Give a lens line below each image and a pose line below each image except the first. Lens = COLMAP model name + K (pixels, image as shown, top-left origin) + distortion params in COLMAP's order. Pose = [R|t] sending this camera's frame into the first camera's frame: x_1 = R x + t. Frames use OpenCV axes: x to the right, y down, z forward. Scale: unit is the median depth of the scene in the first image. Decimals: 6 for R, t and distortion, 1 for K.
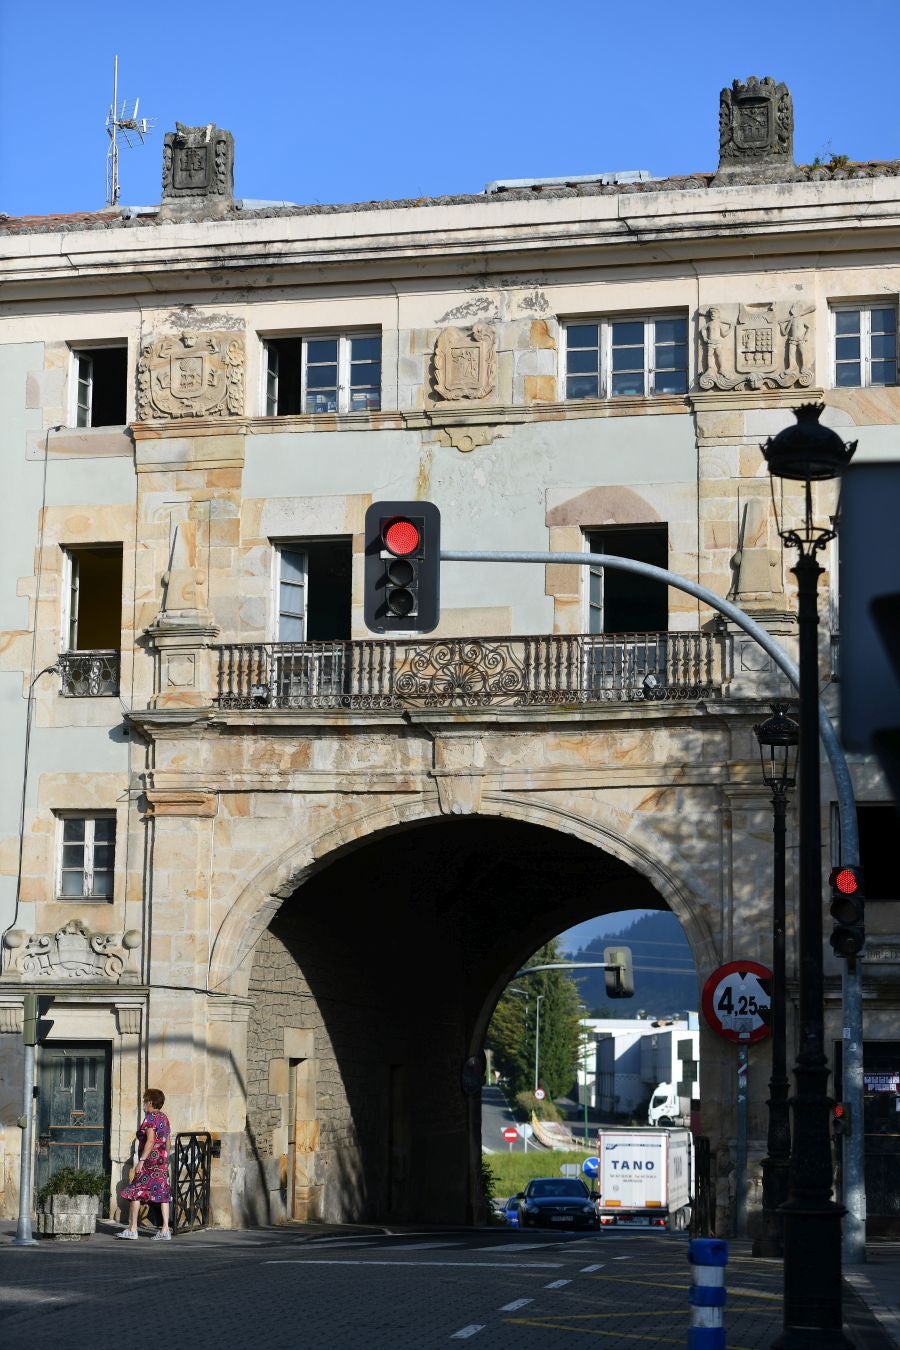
lens RADIAL K [[2799.6, 0, 450.0], [0, 2799.6, 675.0], [0, 0, 1]] dist [-0.035732, -0.237712]
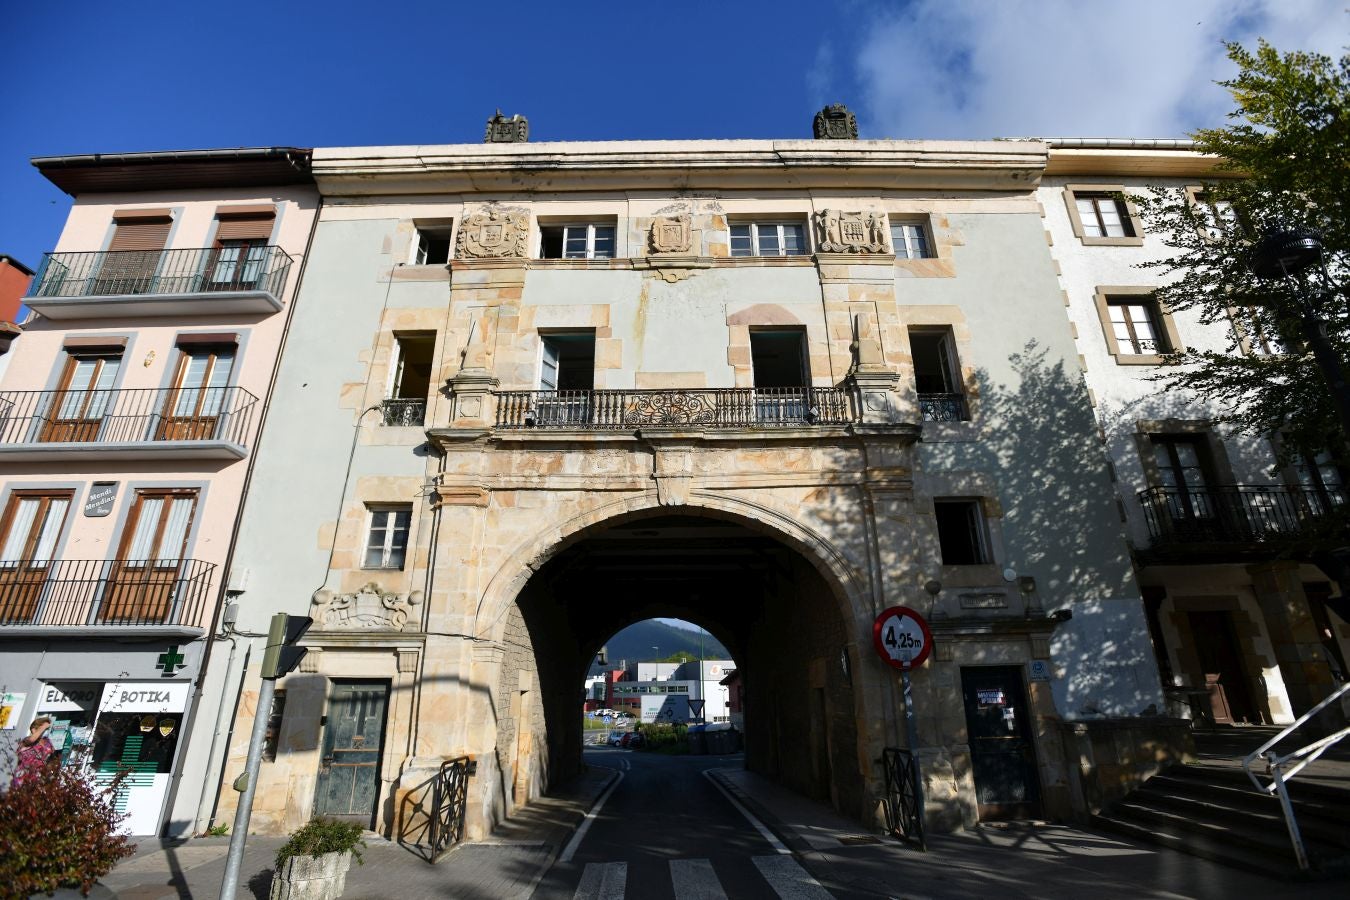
lens RADIAL K [[640.0, 0, 672.8], [0, 640.0, 446.5], [0, 0, 1]] dist [-0.072493, 0.021415]
pose [[0.968602, 0.070306, 0.238469, -0.072859], [-0.015386, 0.974295, -0.224752, 0.090662], [-0.248141, 0.214026, 0.944785, 0.680445]]
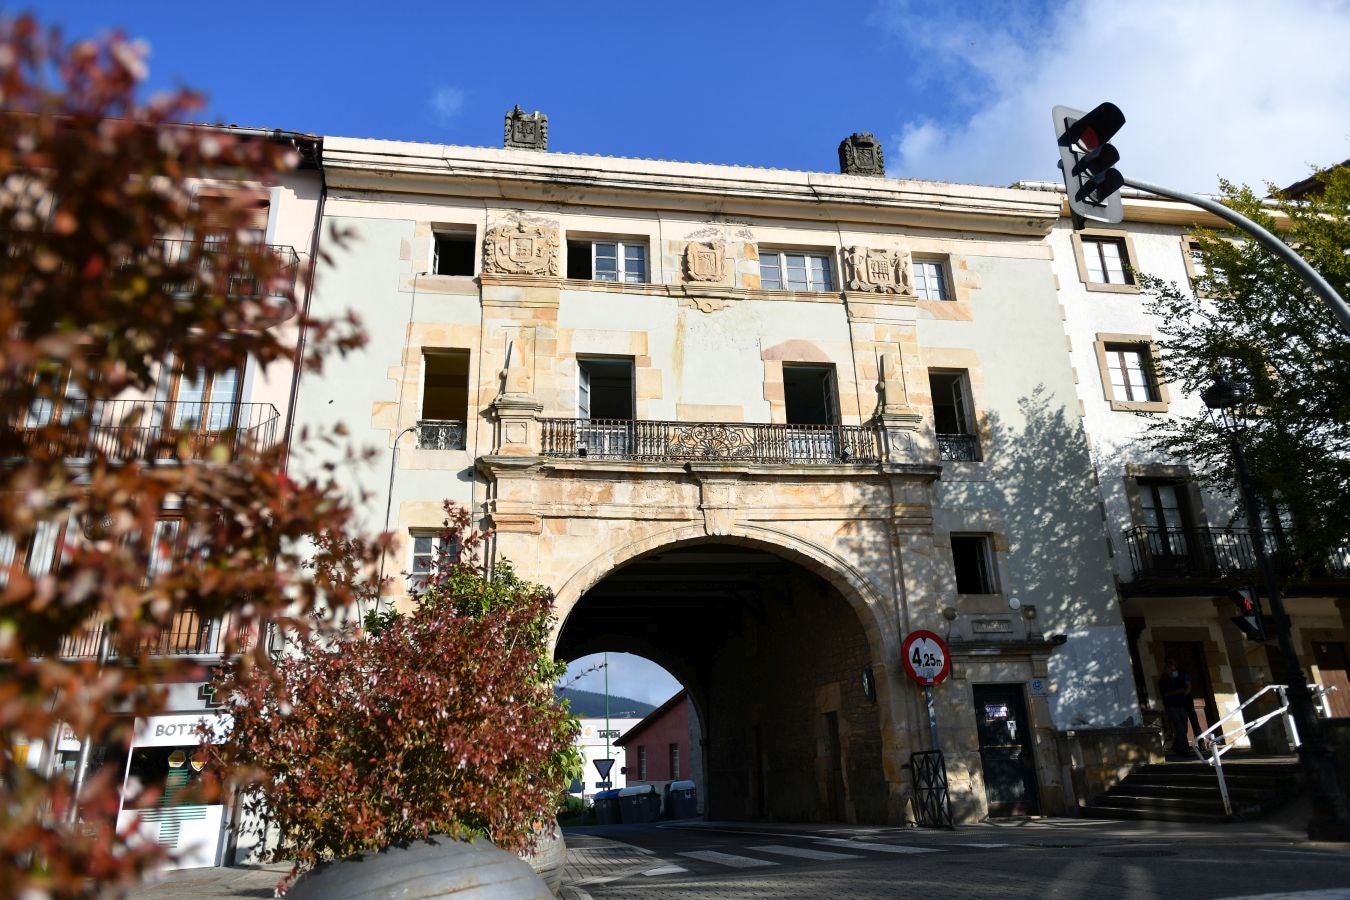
lens RADIAL K [[887.1, 0, 675.0], [0, 887.1, 450.0], [0, 0, 1]] dist [-0.039525, -0.000116]
pose [[0.913462, 0.094532, 0.395791, -0.202649], [-0.012197, 0.978566, -0.205574, 0.100006], [-0.406741, 0.182957, 0.895036, 0.571445]]
